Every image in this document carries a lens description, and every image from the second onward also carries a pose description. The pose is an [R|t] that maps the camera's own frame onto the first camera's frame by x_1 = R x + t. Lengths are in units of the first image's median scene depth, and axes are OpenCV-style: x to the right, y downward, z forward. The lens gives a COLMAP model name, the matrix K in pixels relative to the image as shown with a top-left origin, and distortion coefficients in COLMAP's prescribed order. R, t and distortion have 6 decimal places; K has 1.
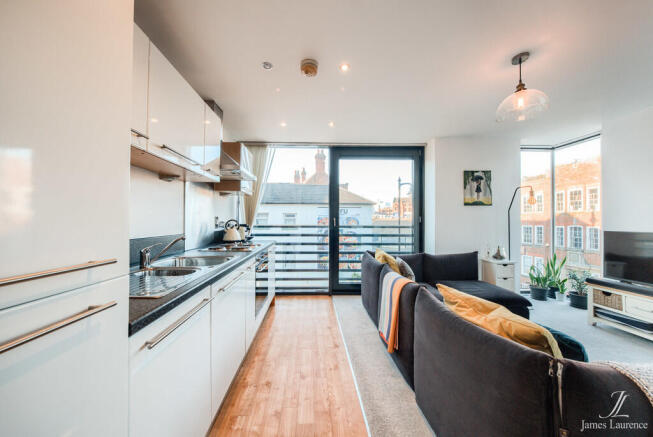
lens RADIAL K [[222.4, 0, 319.6], [0, 222.4, 216.4], [0, 0, 1]] dist [-0.019862, 0.003983]
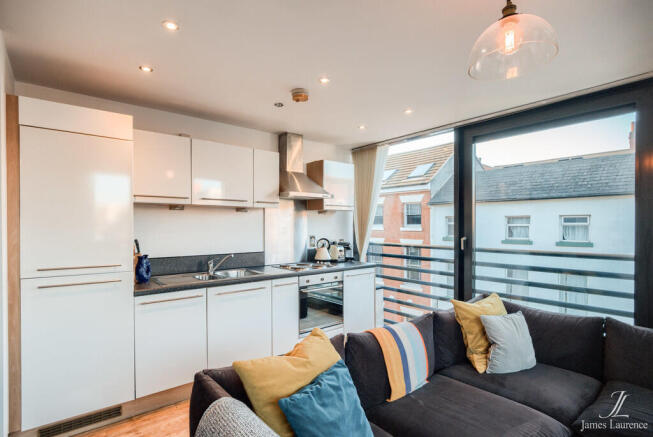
lens RADIAL K [[340.3, 0, 320.8], [0, 340.3, 221.2], [0, 0, 1]] dist [-0.018040, 0.000803]
pose [[0.608939, -0.014404, -0.793086, 0.718638], [0.021111, 0.999775, -0.001949, -0.053170], [0.792936, -0.015556, 0.609106, 0.073486]]
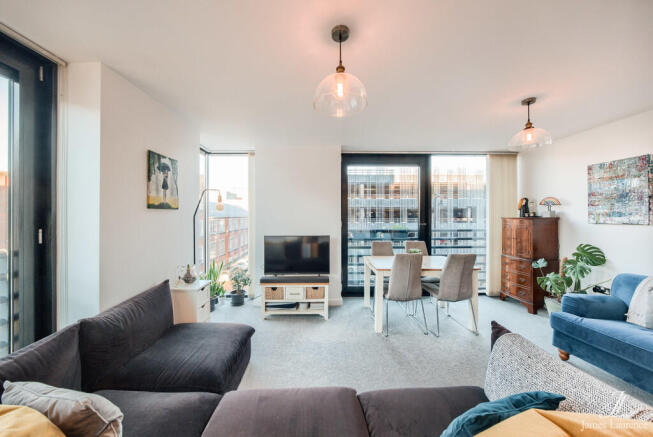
lens RADIAL K [[223.5, 0, 319.6], [0, 223.5, 216.4], [0, 0, 1]] dist [-0.023878, 0.003952]
pose [[0.016687, -0.007387, 0.999833, 0.076468], [-0.021378, 0.999741, 0.007743, -0.047442], [-0.999632, -0.021503, 0.016525, 0.588603]]
